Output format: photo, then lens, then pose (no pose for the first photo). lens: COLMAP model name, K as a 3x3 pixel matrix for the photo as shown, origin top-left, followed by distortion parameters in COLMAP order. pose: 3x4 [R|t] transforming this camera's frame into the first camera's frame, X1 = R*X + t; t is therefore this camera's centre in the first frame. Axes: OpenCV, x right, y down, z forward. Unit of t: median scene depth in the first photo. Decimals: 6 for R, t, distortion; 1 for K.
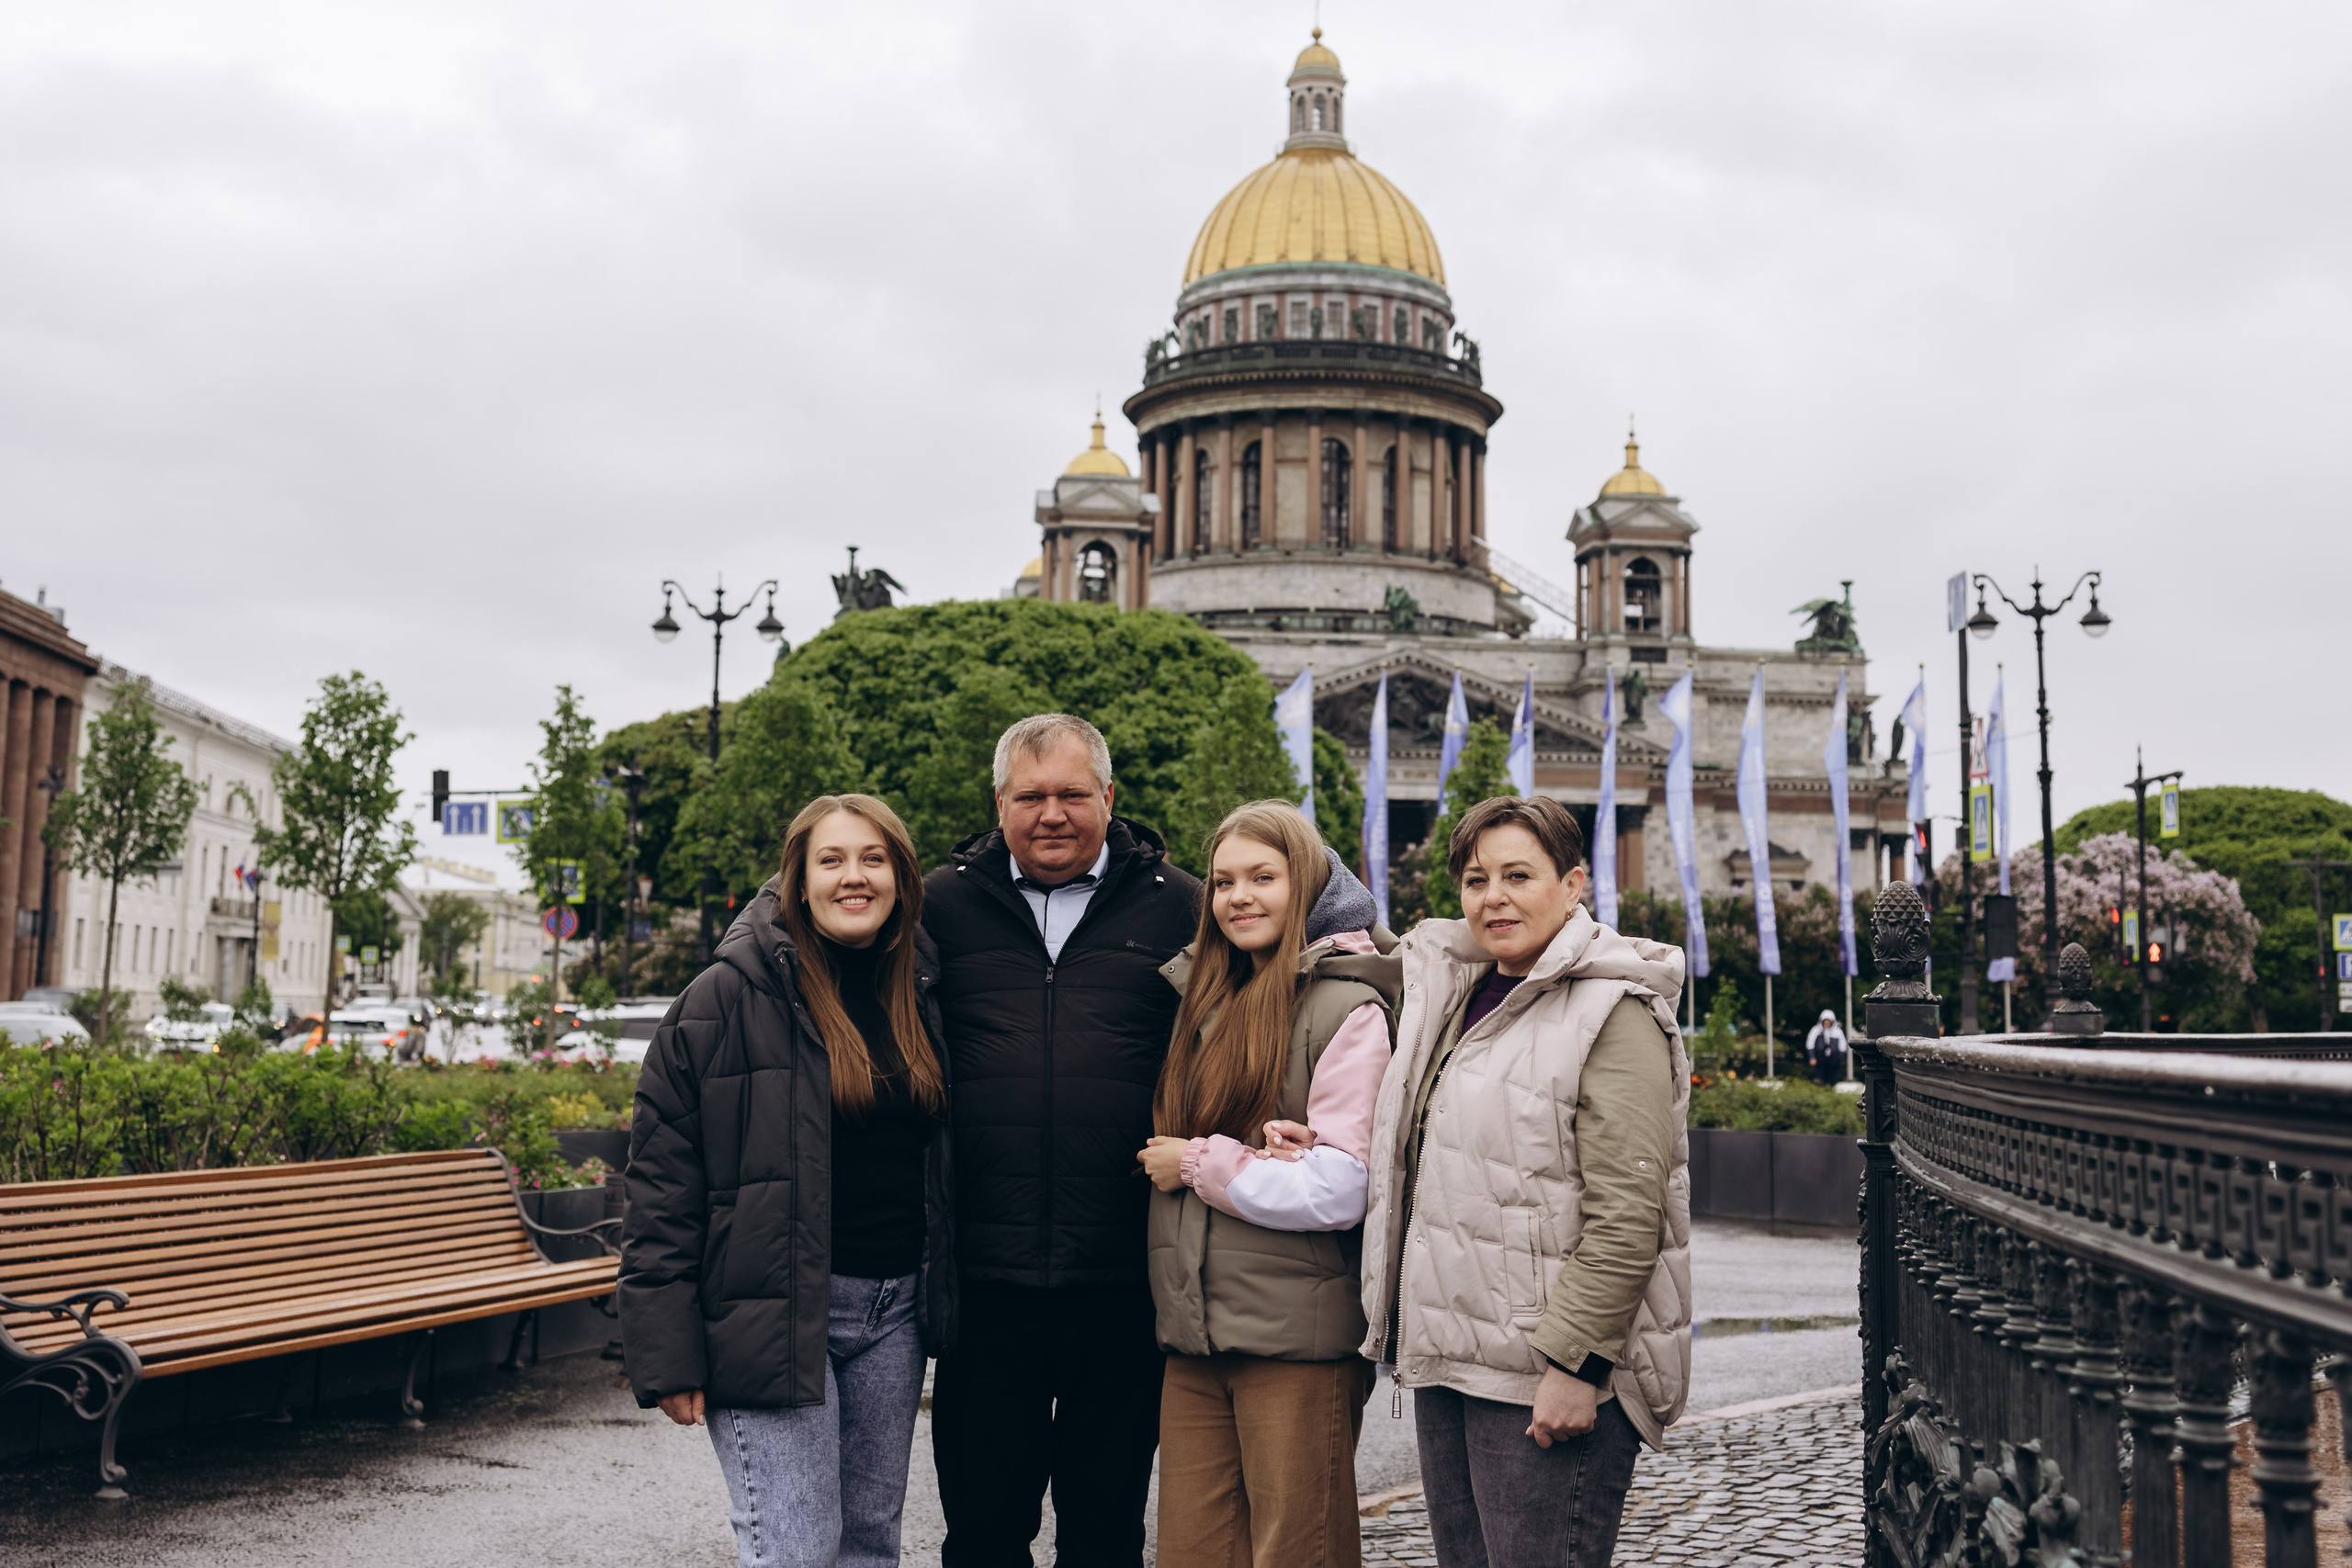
lens RADIAL K [[2659.4, 0, 1193.0], [0, 2659.4, 680.1], [0, 0, 1]] dist [-0.006194, 0.000000]
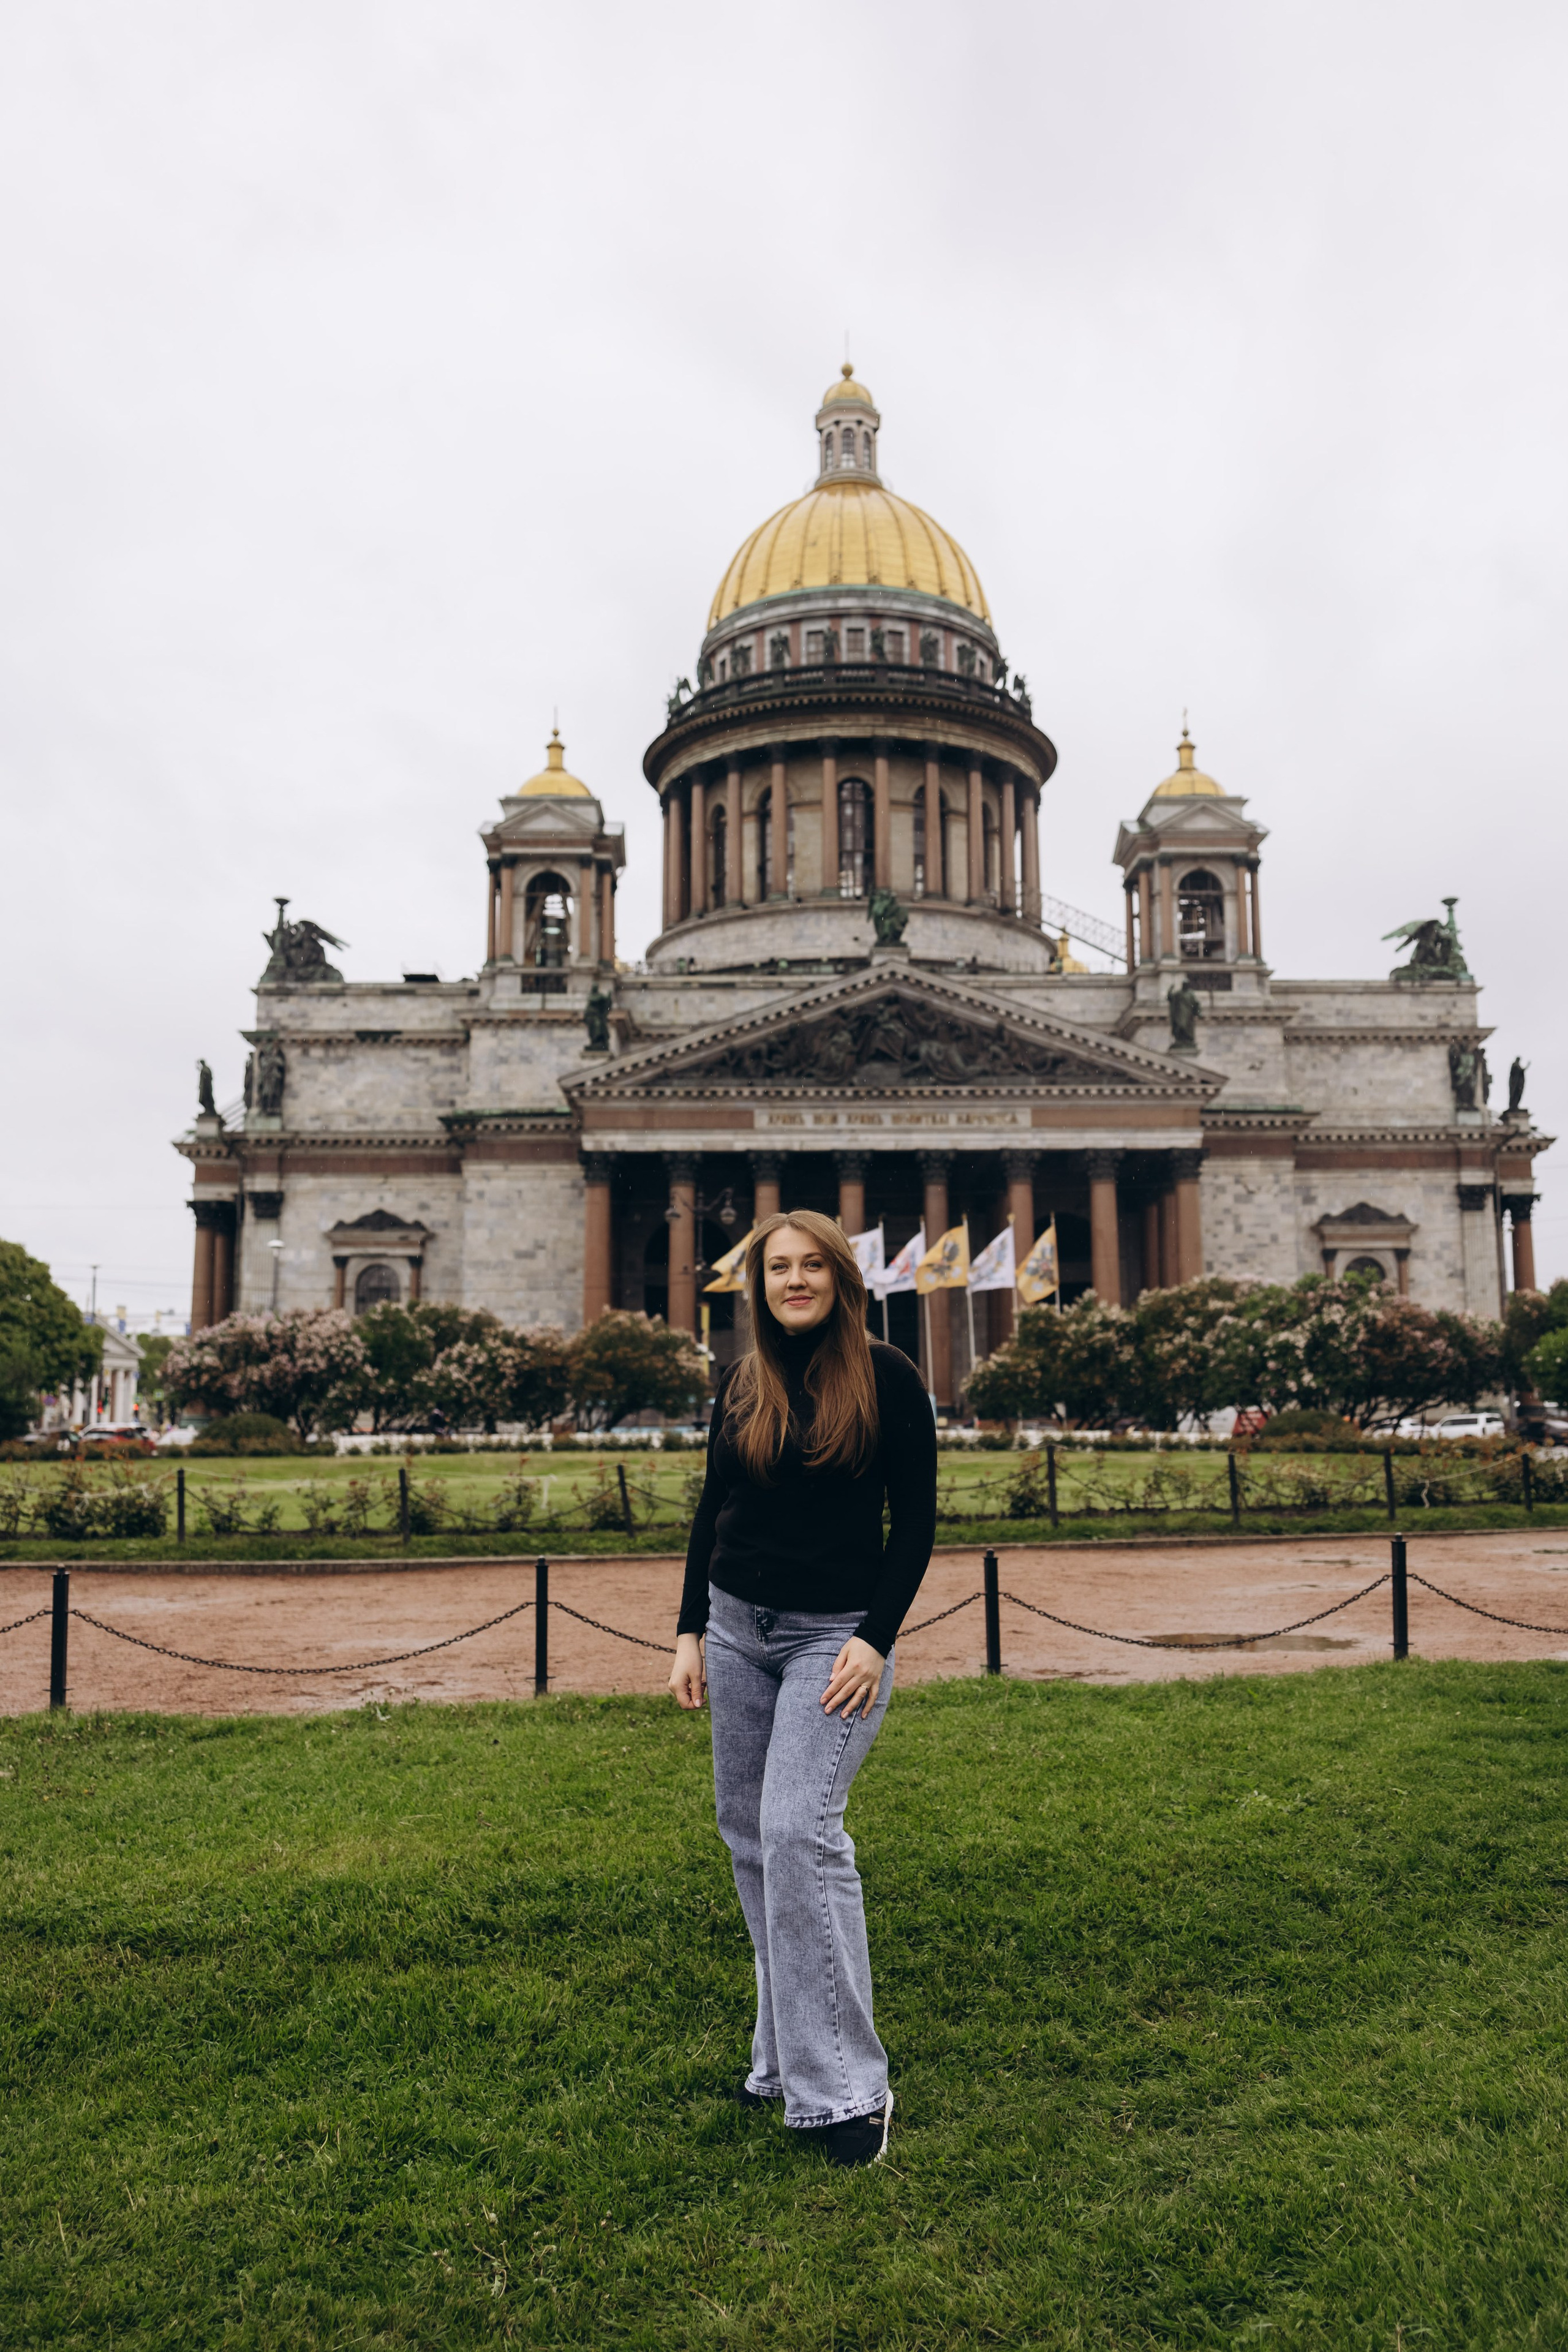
lens RADIAL K [[1866.7, 0, 827.6], [0, 1866.7, 1172.6], [0, 0, 1]] dist [0.058318, -0.038010]
pose [[0.996079, -0.034062, -0.081644, 0.093014], [0.033011, 0.999354, -0.014190, 0.052227], [0.082075, 0.011439, 0.996561, 0.383393]]
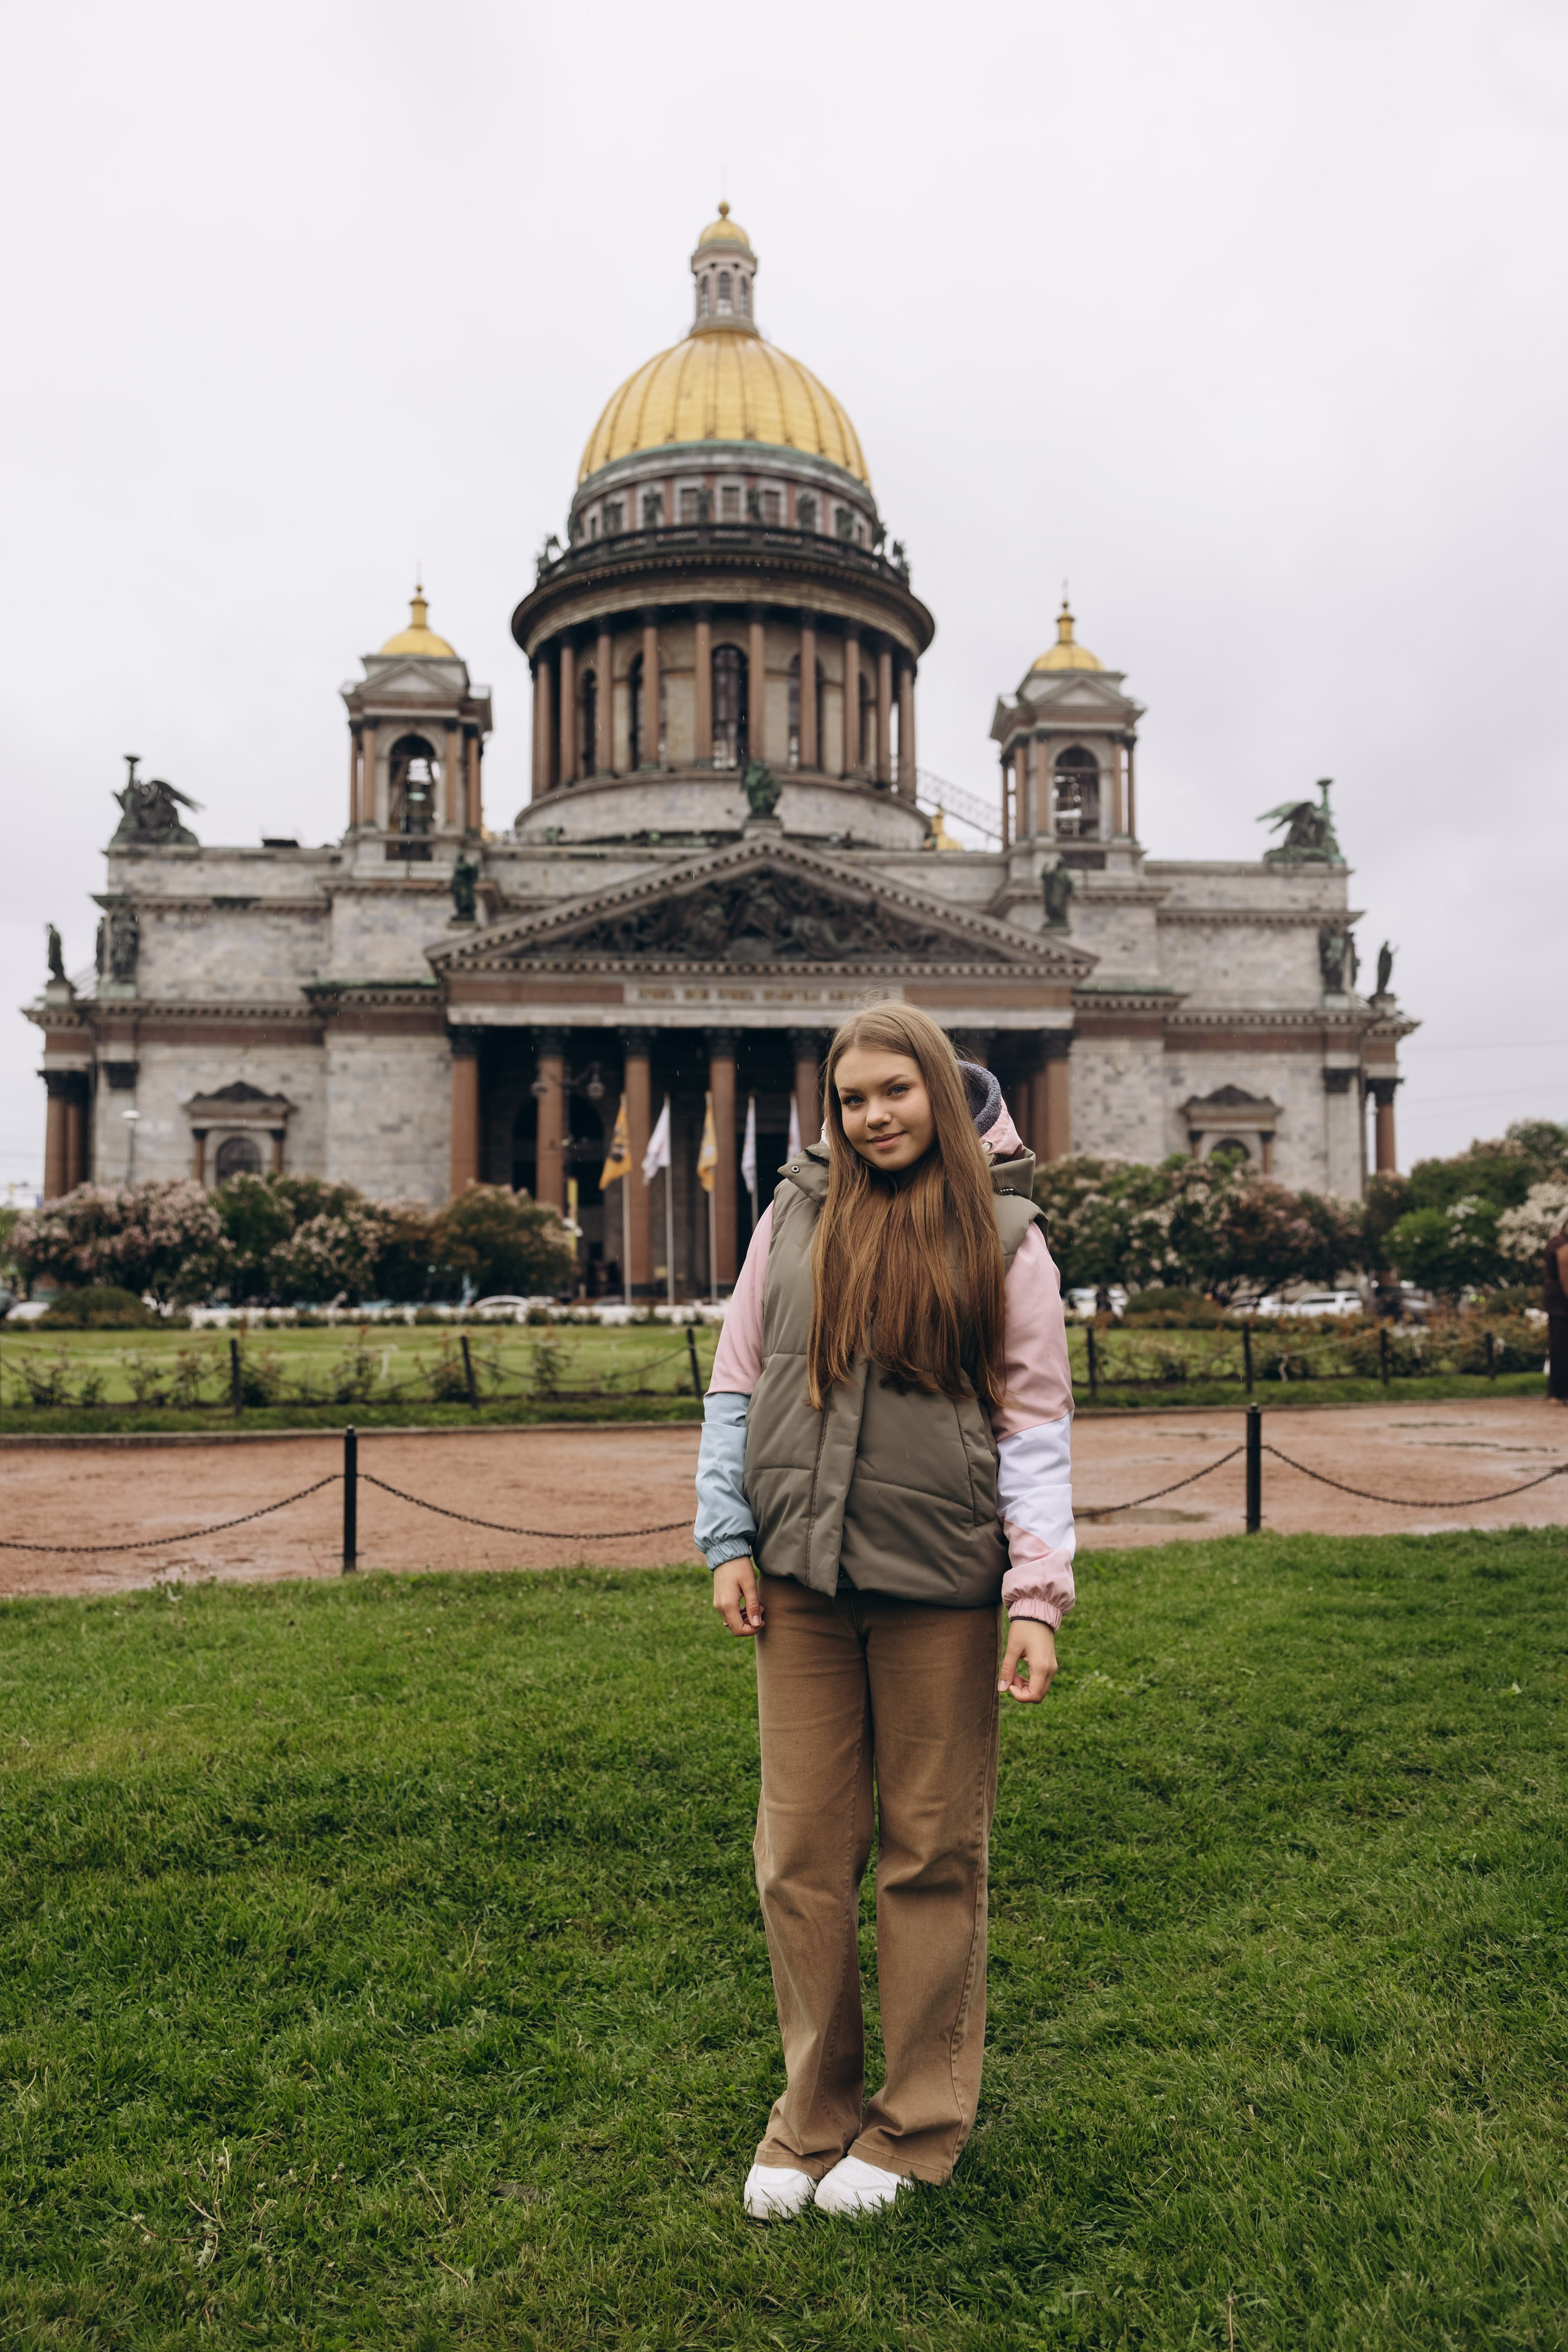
lens RADIAL K [[1866.7, 0, 792.0], [0, 1866.7, 1179.9], [0, 0, 1]] dist [0.058318, -0.038010]
pose [[0.999178, -0.020858, -0.034770, 0.093596], [0.022769, 0.998198, 0.055515, 0.052859], [0.033550, -0.056261, 0.997852, 0.386246]]
